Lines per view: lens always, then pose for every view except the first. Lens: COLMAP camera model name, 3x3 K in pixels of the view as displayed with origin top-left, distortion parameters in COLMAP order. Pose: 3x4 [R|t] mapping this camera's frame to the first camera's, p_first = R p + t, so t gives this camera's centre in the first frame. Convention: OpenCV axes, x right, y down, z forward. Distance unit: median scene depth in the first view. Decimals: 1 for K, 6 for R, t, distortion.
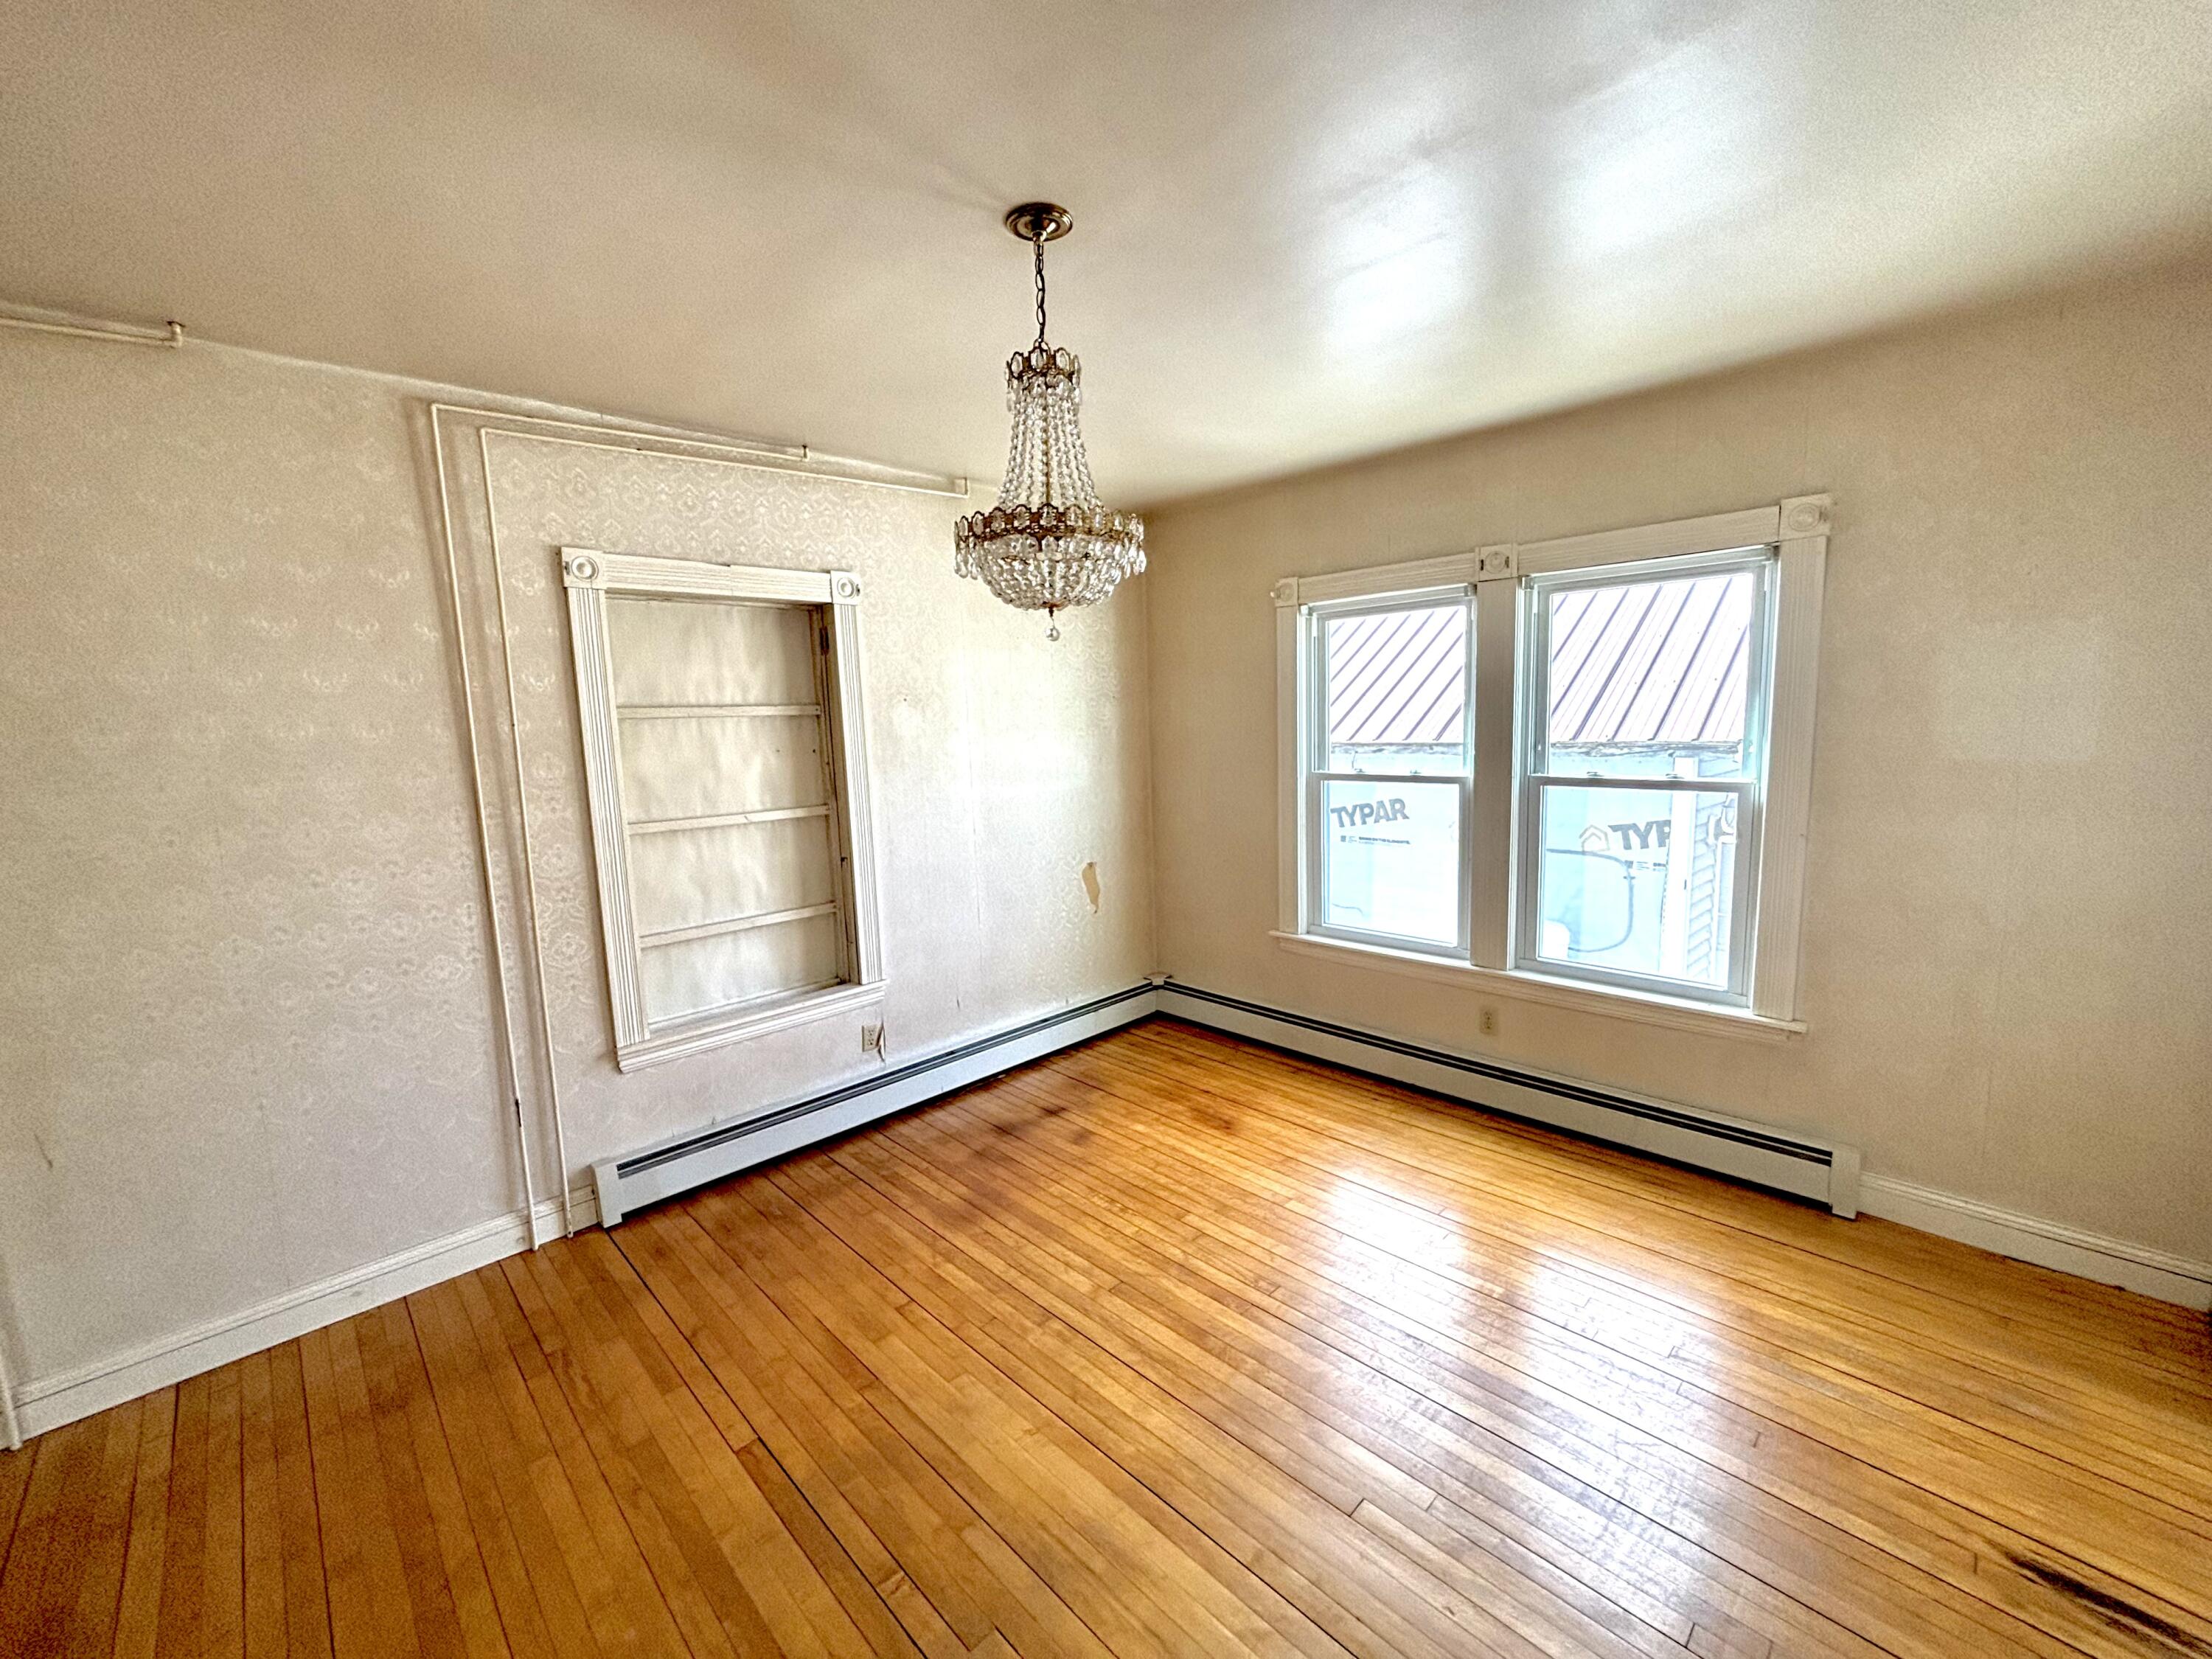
lens RADIAL K [[883.5, 0, 1104.1], [0, 883.5, 839.9], [0, 0, 1]] dist [0.001426, 0.000131]
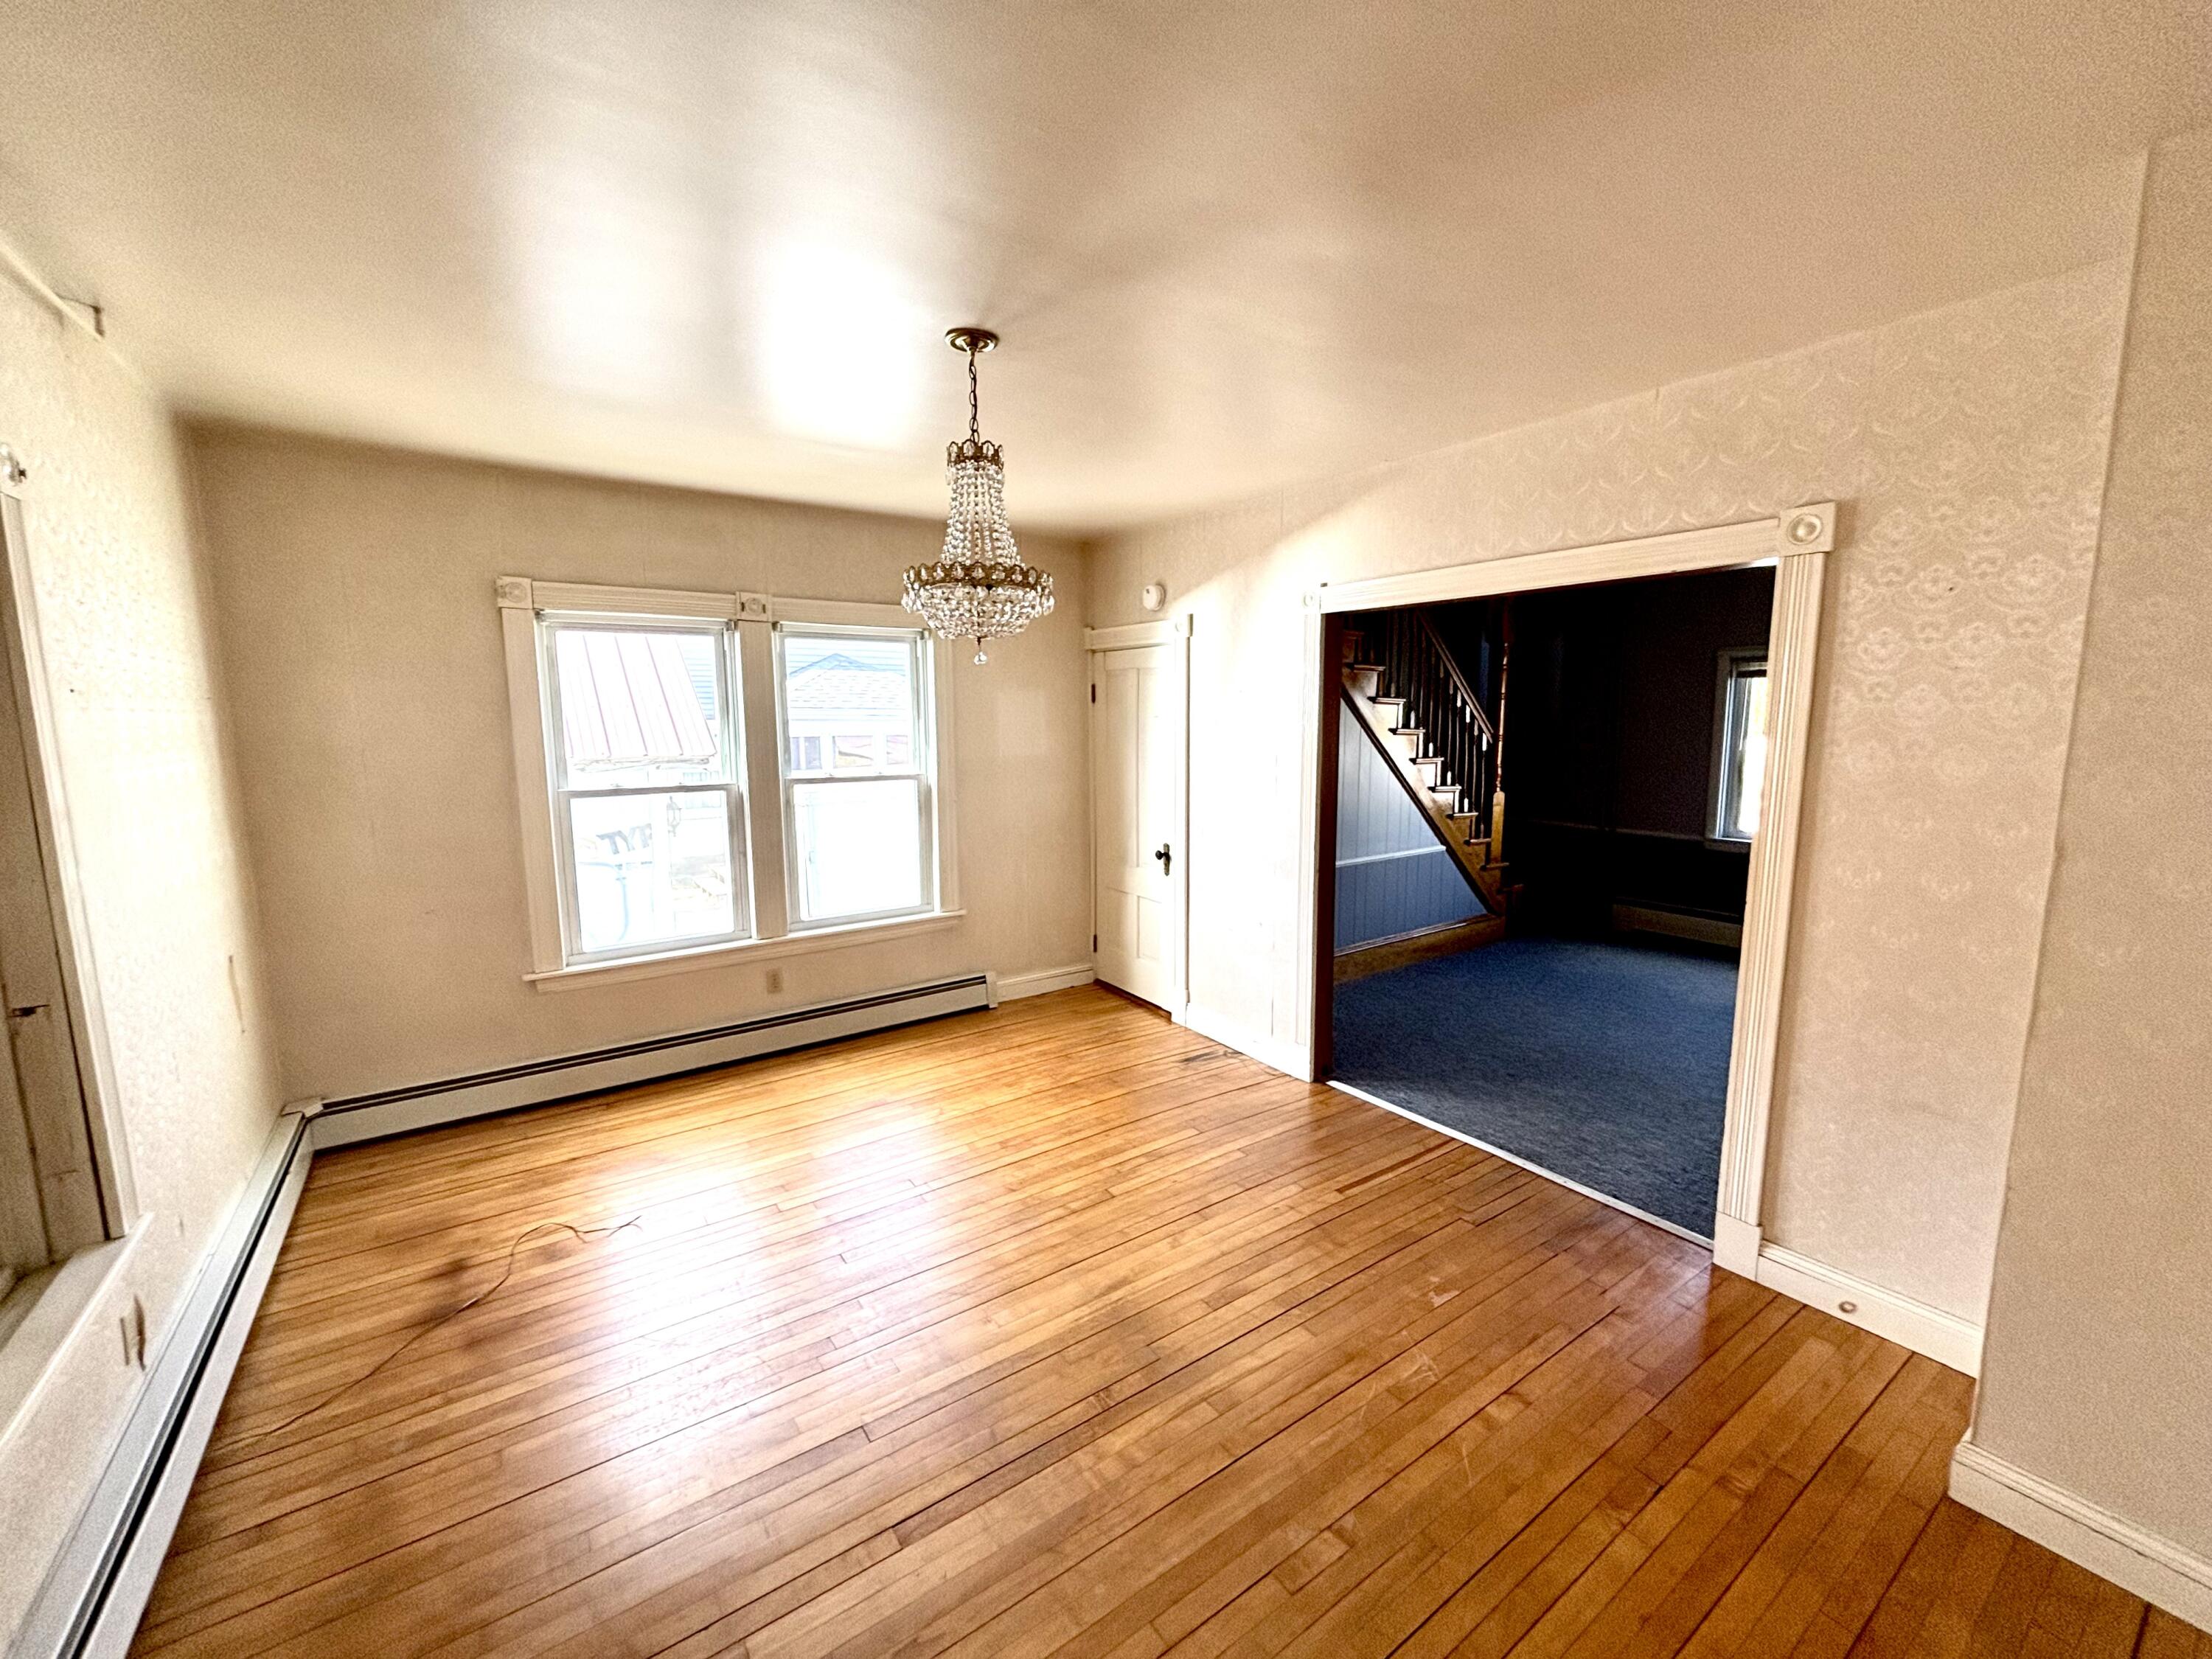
lens RADIAL K [[894.5, 0, 1106.4], [0, 894.5, 825.0], [0, 0, 1]] dist [0.002654, 0.000178]
pose [[0.165127, -0.093521, 0.981828, -0.721984], [0.140288, 0.987599, 0.070477, -0.031834], [-0.976244, 0.126101, 0.176200, 0.333049]]
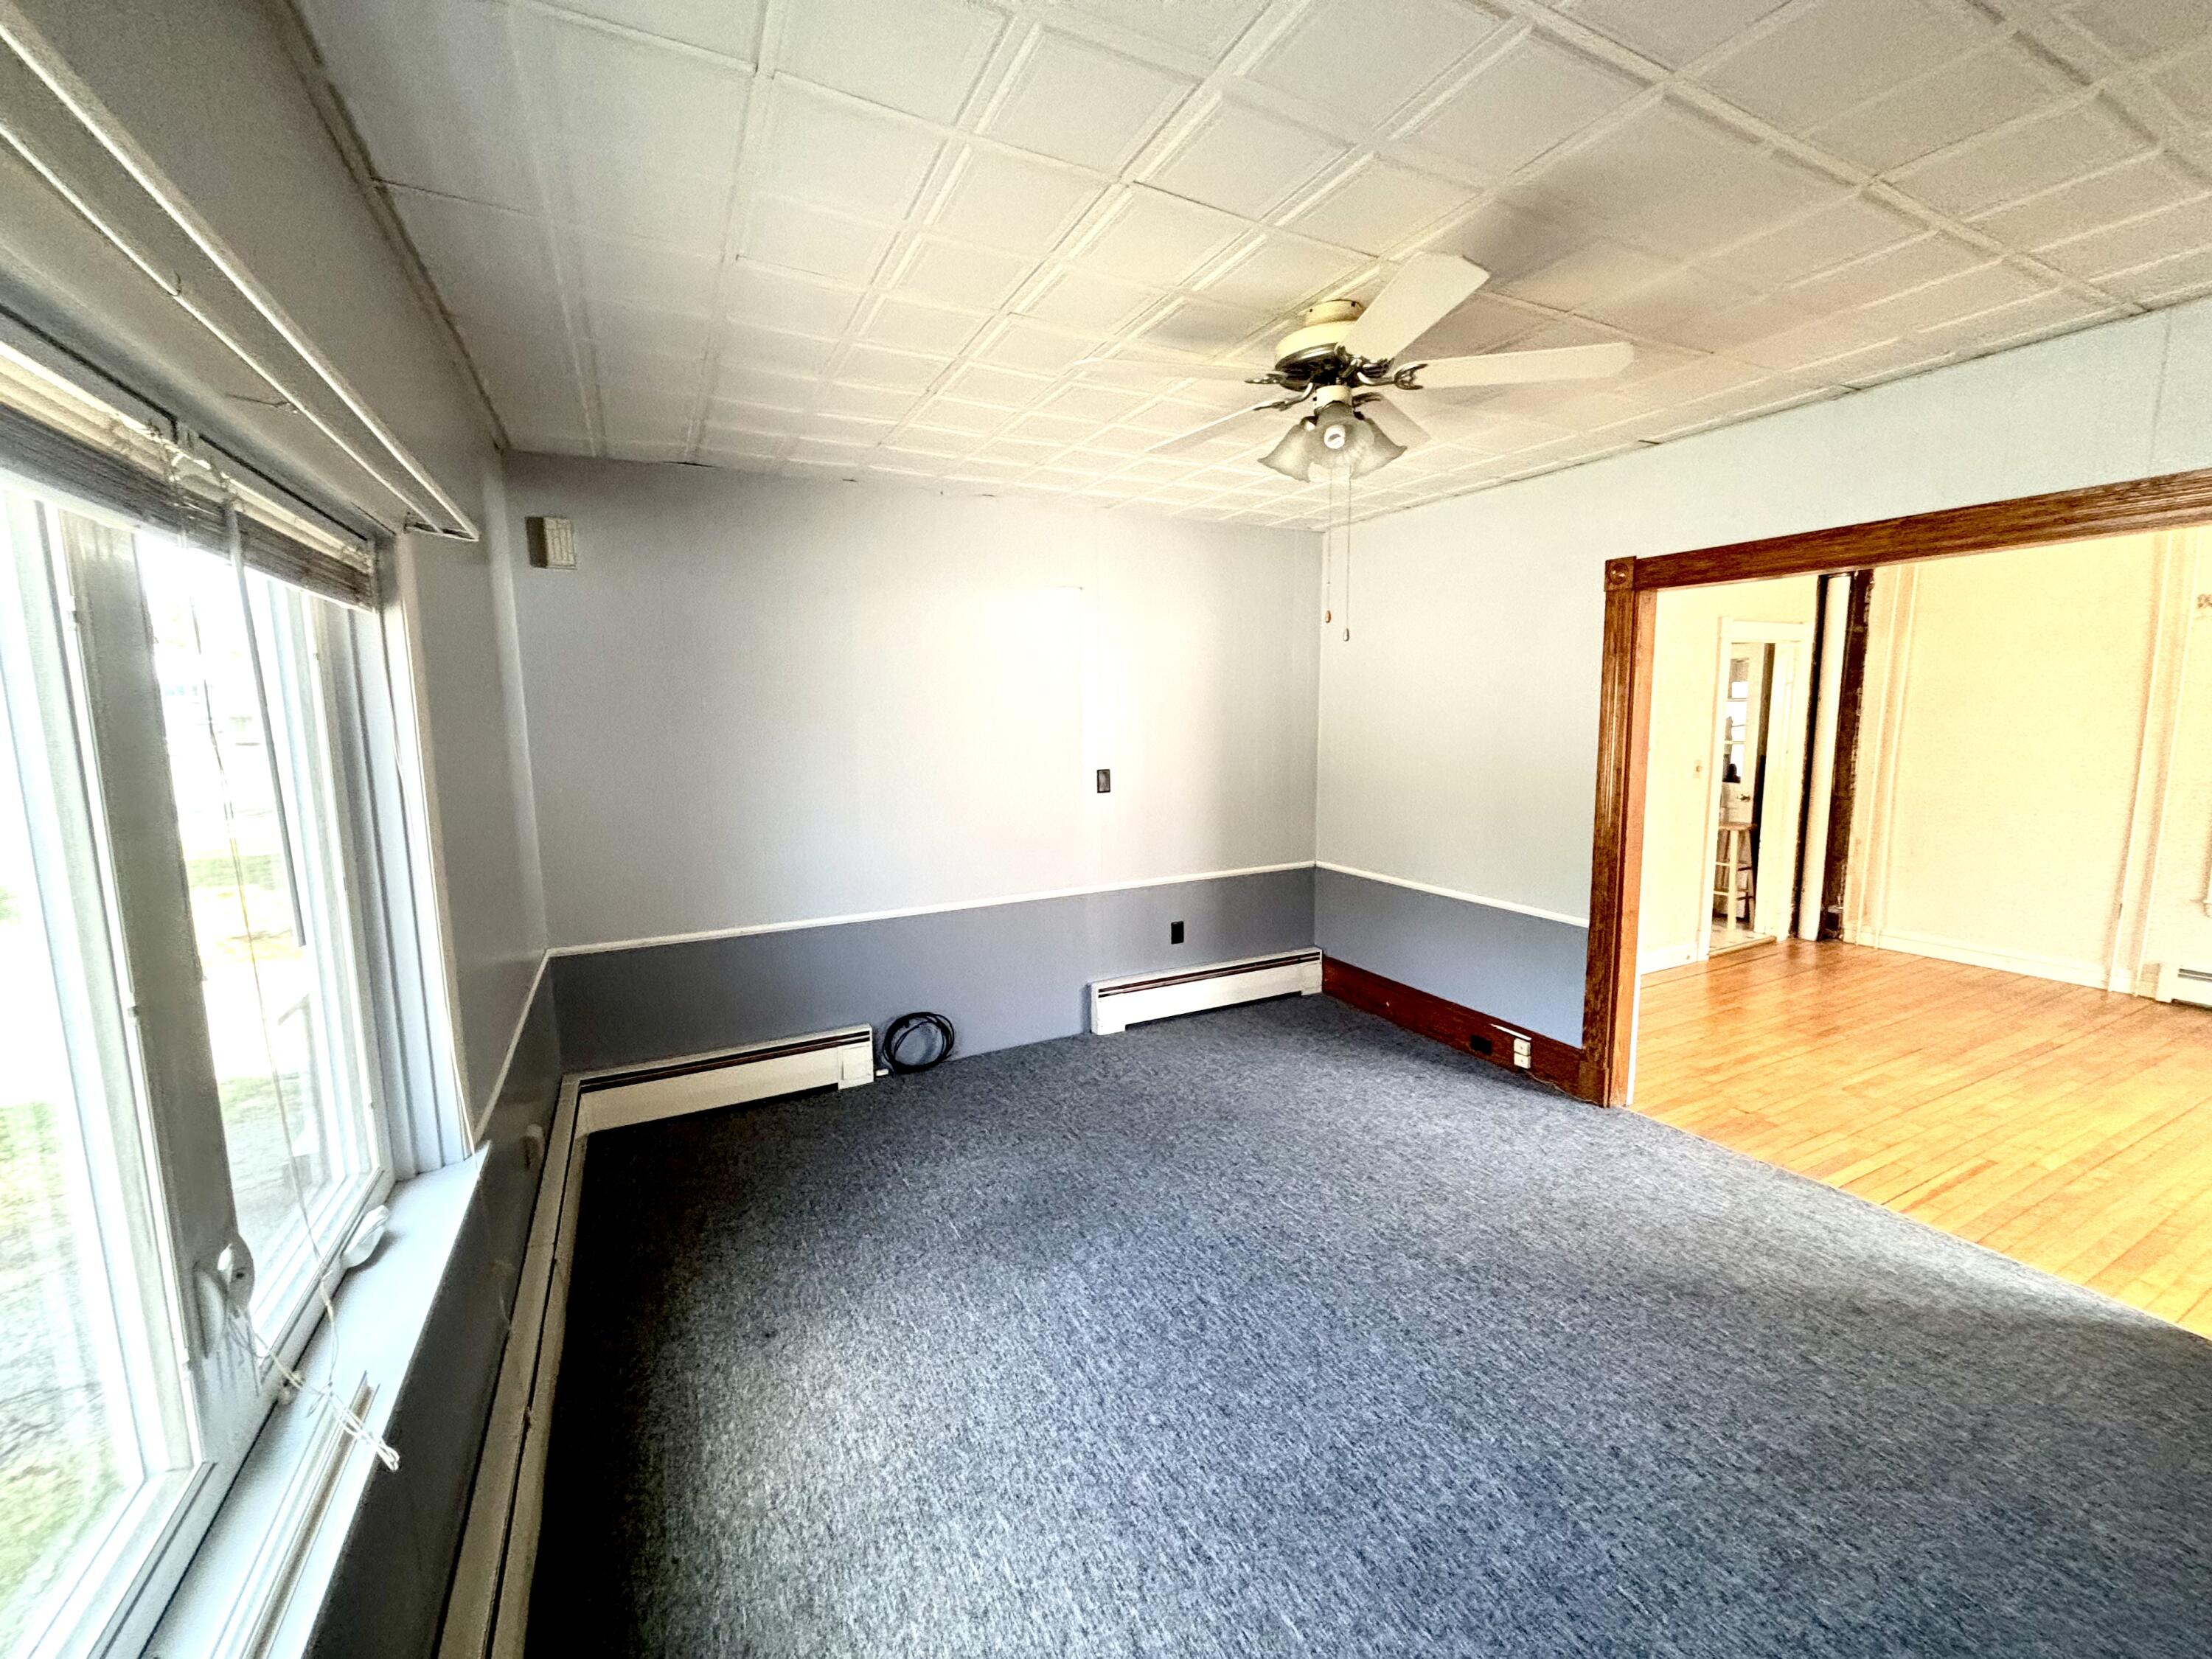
lens RADIAL K [[894.5, 0, 1106.4], [0, 894.5, 825.0], [0, 0, 1]] dist [0.002654, 0.000178]
pose [[-0.295571, 0.159570, -0.941900, 1.323863], [-0.109719, 0.973757, 0.199397, 0.005357], [0.948999, 0.162281, -0.270306, -0.385136]]
